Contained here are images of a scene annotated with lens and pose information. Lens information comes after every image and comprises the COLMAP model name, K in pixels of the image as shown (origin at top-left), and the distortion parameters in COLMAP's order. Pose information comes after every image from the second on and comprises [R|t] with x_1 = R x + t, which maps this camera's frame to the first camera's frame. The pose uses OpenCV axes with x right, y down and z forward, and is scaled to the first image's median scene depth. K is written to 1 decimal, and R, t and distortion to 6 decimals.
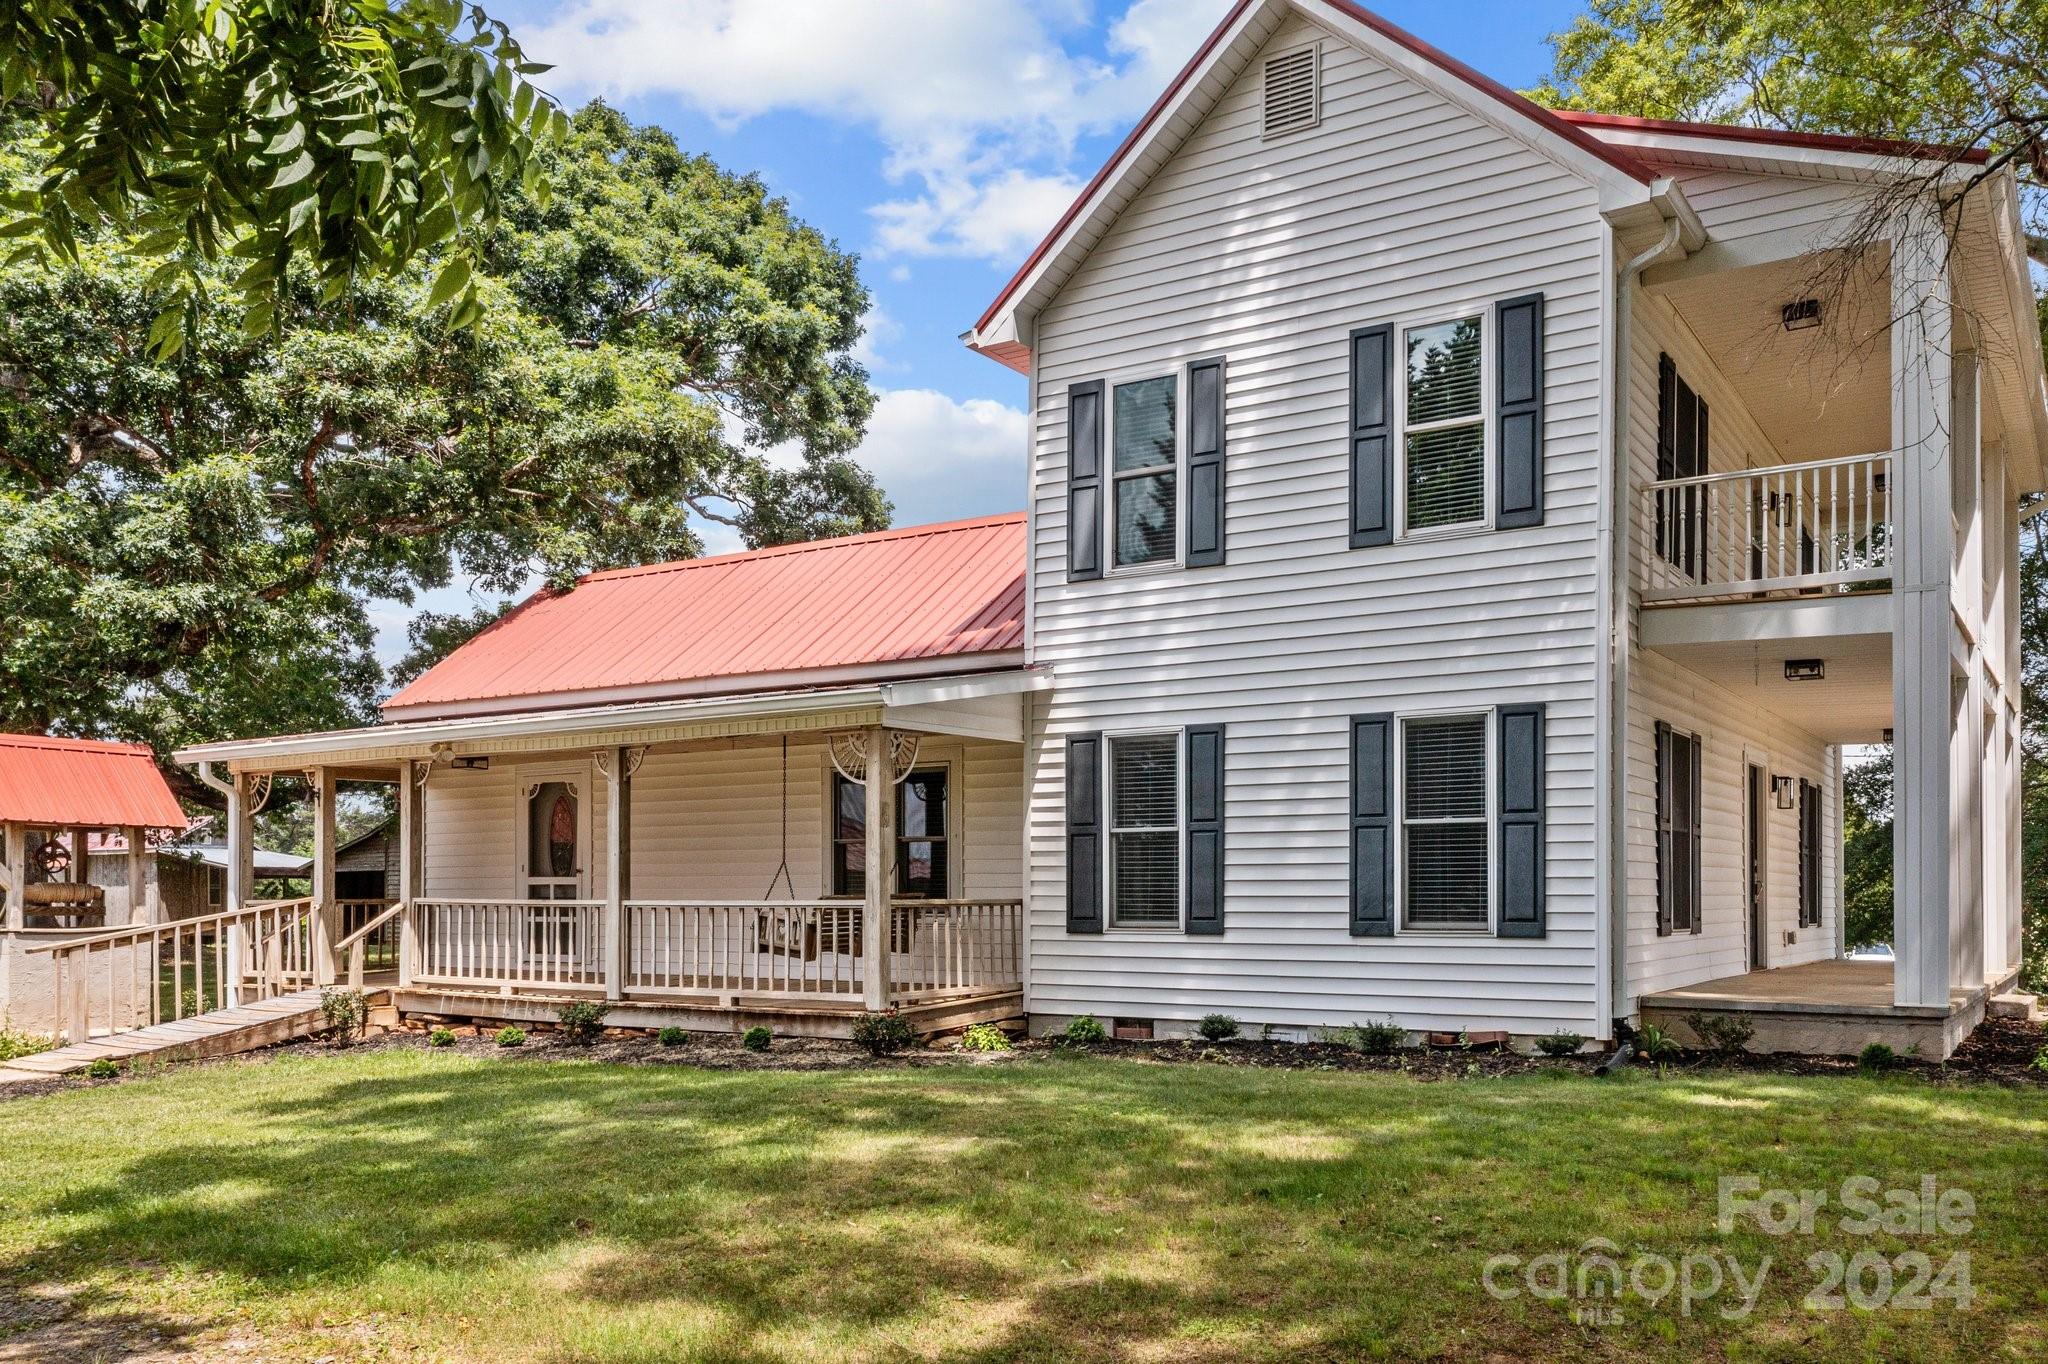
lens RADIAL K [[1655.9, 0, 992.9], [0, 1655.9, 889.0], [0, 0, 1]] dist [0.006986, 0.005390]
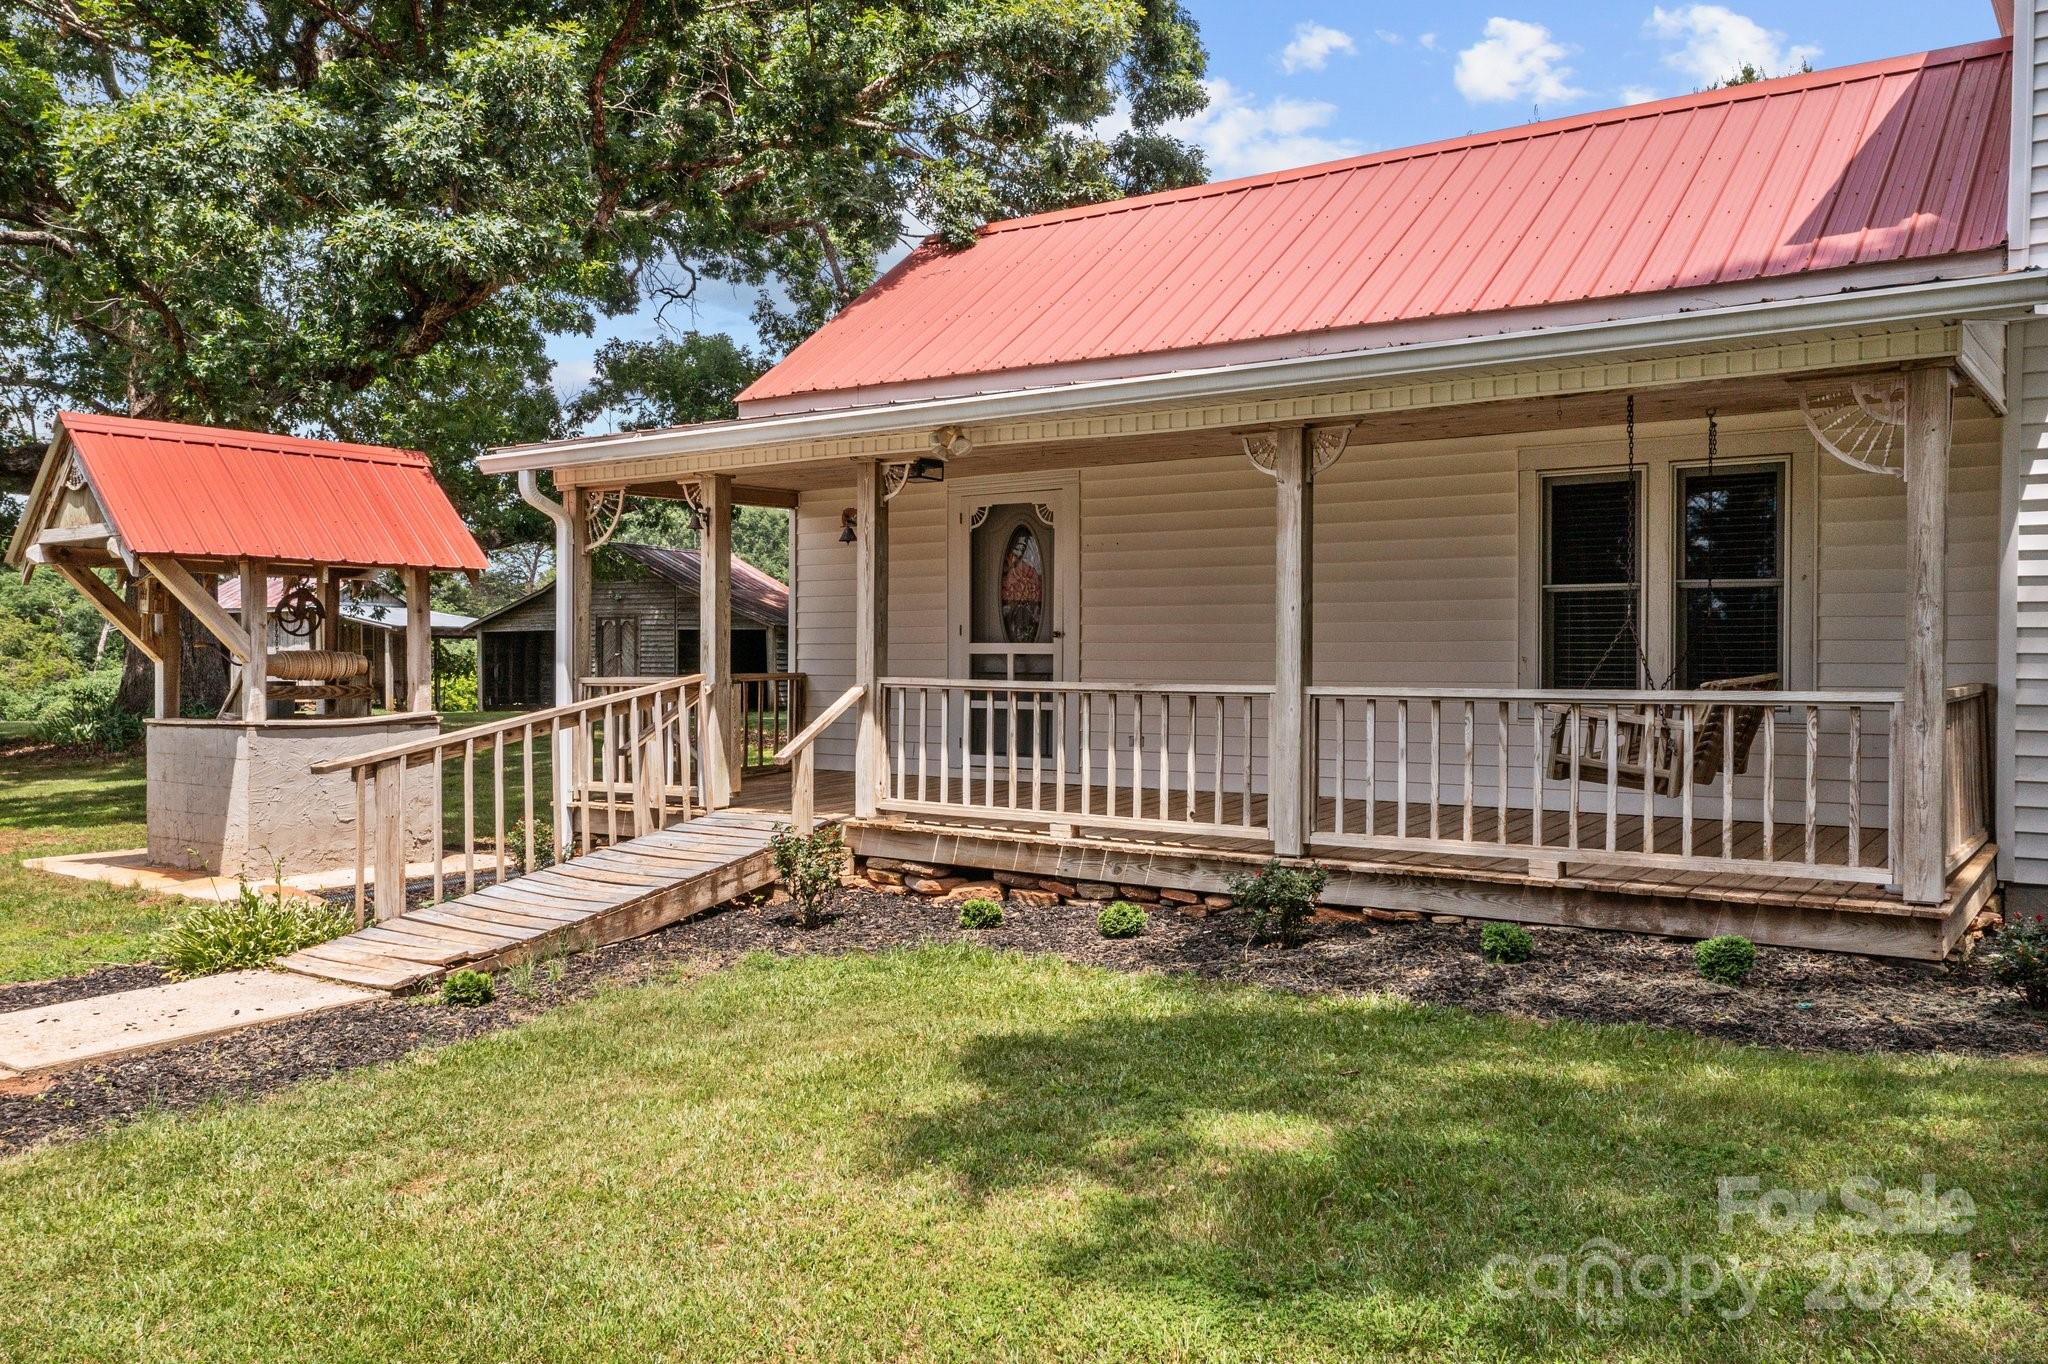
lens RADIAL K [[1655.9, 0, 1027.0], [0, 1655.9, 680.4], [0, 0, 1]] dist [0.006986, 0.005390]
pose [[0.999228, 0.002537, -0.039212, -0.260452], [-0.001809, 0.999826, 0.018587, -0.005159], [0.039252, -0.018501, 0.999058, 0.358613]]
